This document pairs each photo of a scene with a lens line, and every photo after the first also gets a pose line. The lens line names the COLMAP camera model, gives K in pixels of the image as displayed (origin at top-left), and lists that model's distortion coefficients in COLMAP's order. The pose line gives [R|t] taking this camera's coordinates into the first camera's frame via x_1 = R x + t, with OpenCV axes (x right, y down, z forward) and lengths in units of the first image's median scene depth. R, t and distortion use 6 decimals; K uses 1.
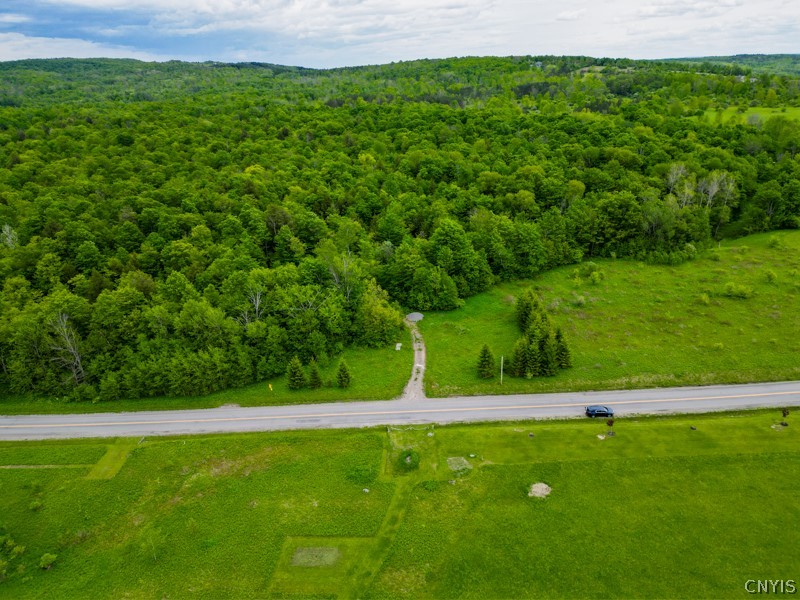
lens RADIAL K [[558.9, 0, 401.5], [0, 558.9, 297.3], [0, 0, 1]] dist [0.082798, -0.077783]
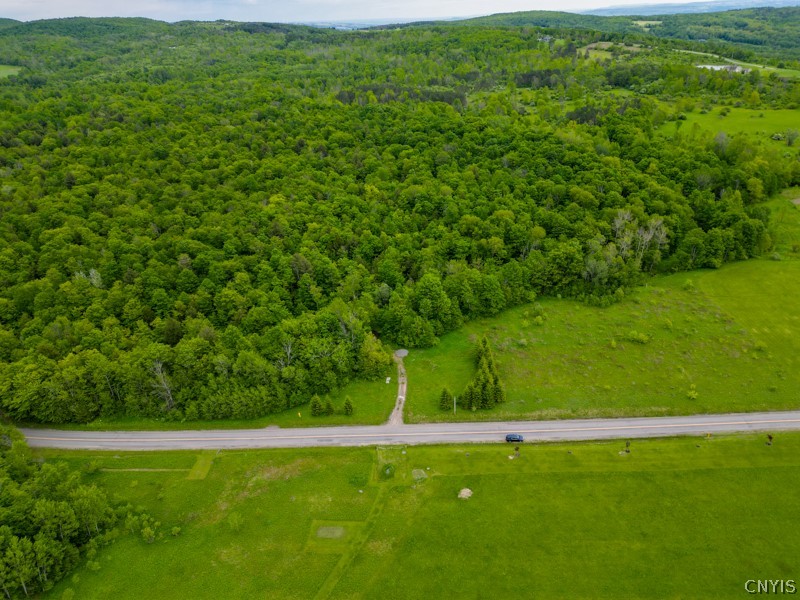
lens RADIAL K [[558.9, 0, 401.5], [0, 558.9, 297.3], [0, 0, 1]] dist [0.082798, -0.077783]
pose [[0.999725, 0.007593, -0.022193, 0.064970], [-0.005784, 0.996742, 0.080444, -0.260606], [0.022732, -0.080293, 0.996512, -0.433464]]
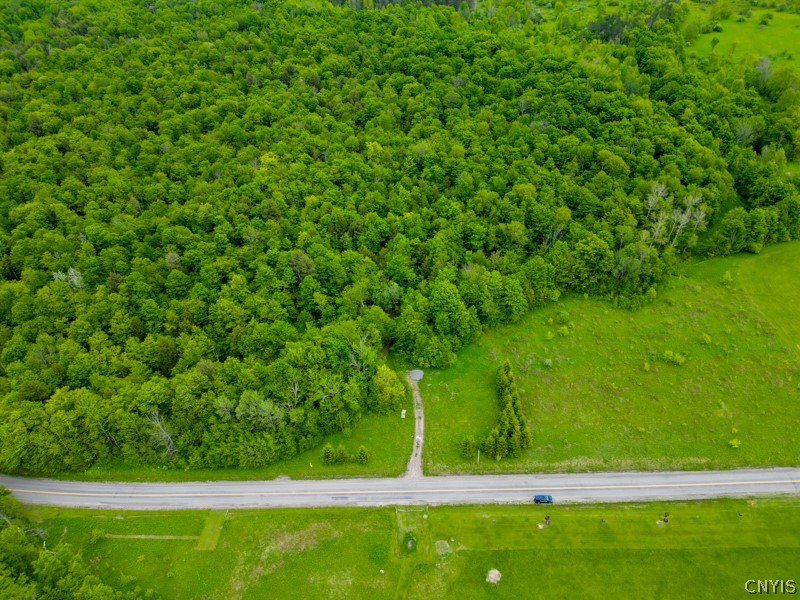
lens RADIAL K [[558.9, 0, 401.5], [0, 558.9, 297.3], [0, 0, 1]] dist [0.082798, -0.077783]
pose [[0.999910, -0.000334, -0.013408, 0.008533], [0.004007, 0.961469, 0.274885, -0.596192], [0.012800, -0.274914, 0.961384, -0.211796]]
